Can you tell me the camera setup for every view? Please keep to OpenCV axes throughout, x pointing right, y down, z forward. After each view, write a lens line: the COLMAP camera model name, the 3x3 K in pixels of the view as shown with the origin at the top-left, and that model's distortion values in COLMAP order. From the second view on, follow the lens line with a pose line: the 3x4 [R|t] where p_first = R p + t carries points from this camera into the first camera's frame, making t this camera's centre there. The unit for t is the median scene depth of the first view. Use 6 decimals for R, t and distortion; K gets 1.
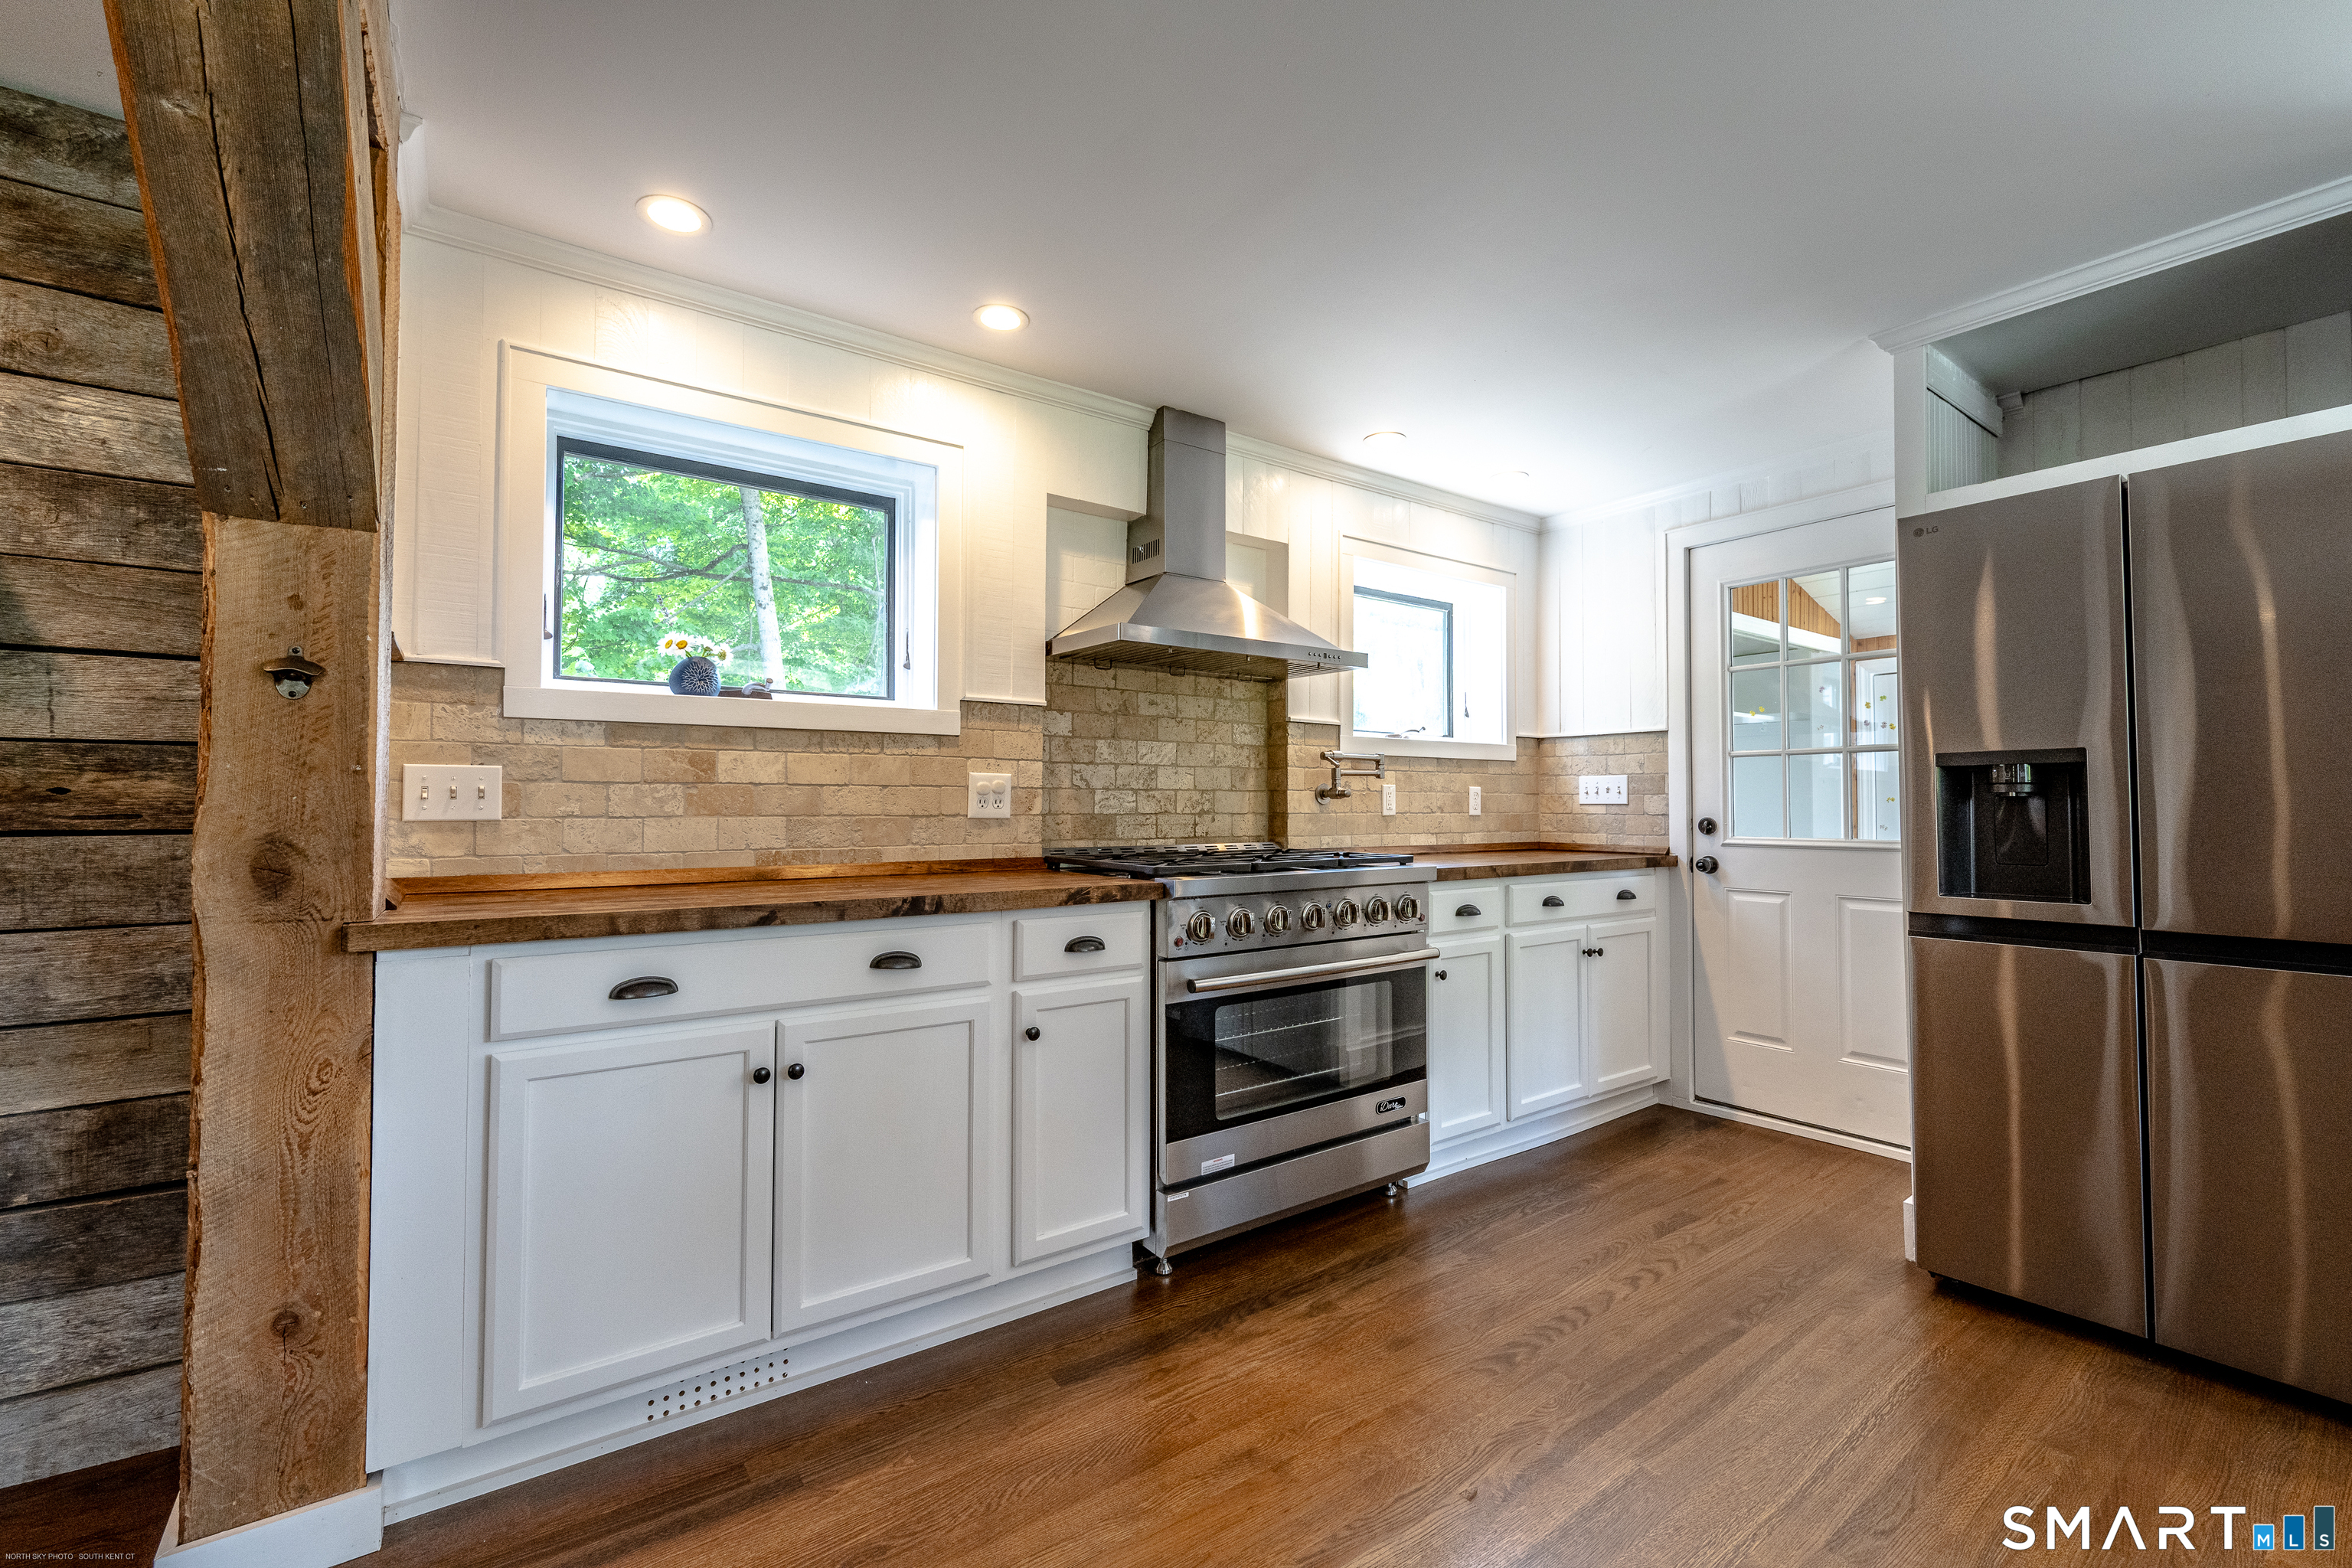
lens RADIAL K [[1014.3, 0, 1172.3], [0, 1014.3, 788.7], [0, 0, 1]] dist [-0.007532, 0.000632]
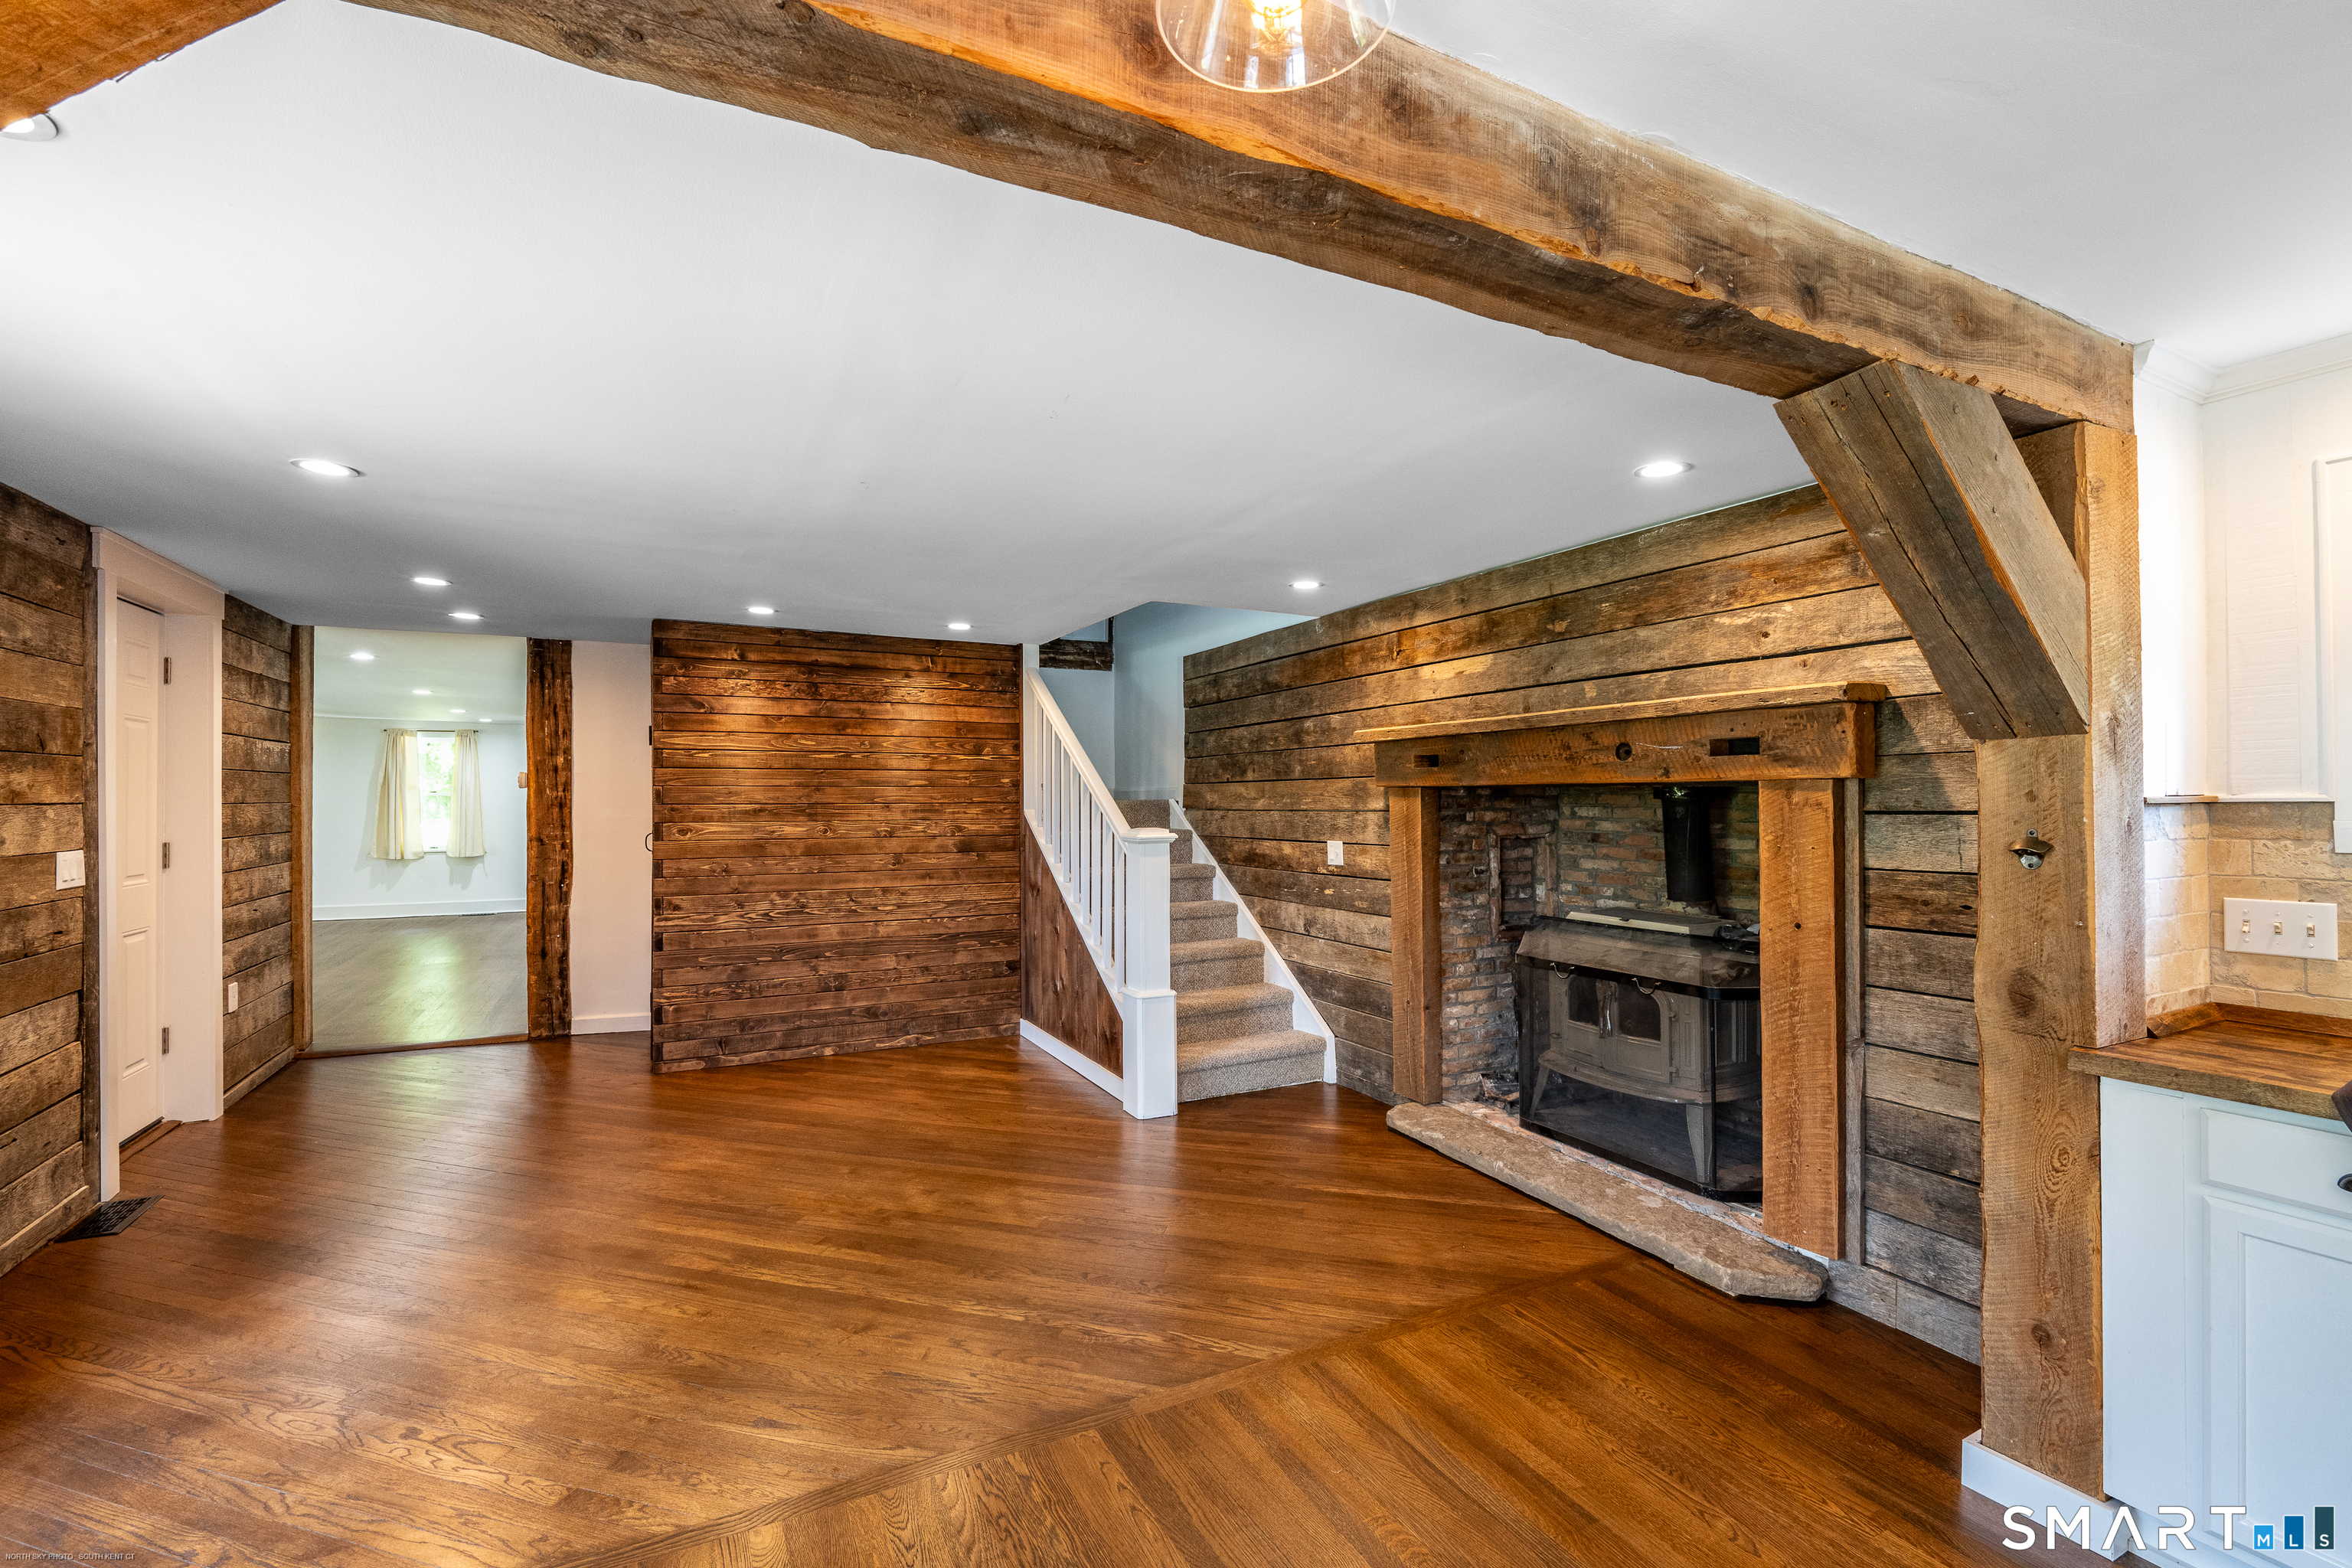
lens RADIAL K [[1014.3, 0, 1175.6], [0, 1014.3, 788.9], [0, 0, 1]] dist [-0.007532, 0.000632]
pose [[-0.165037, -0.008317, -0.986252, 0.622878], [0.033078, 0.999355, -0.013962, -0.209793], [0.985733, -0.034927, -0.164655, 0.103570]]
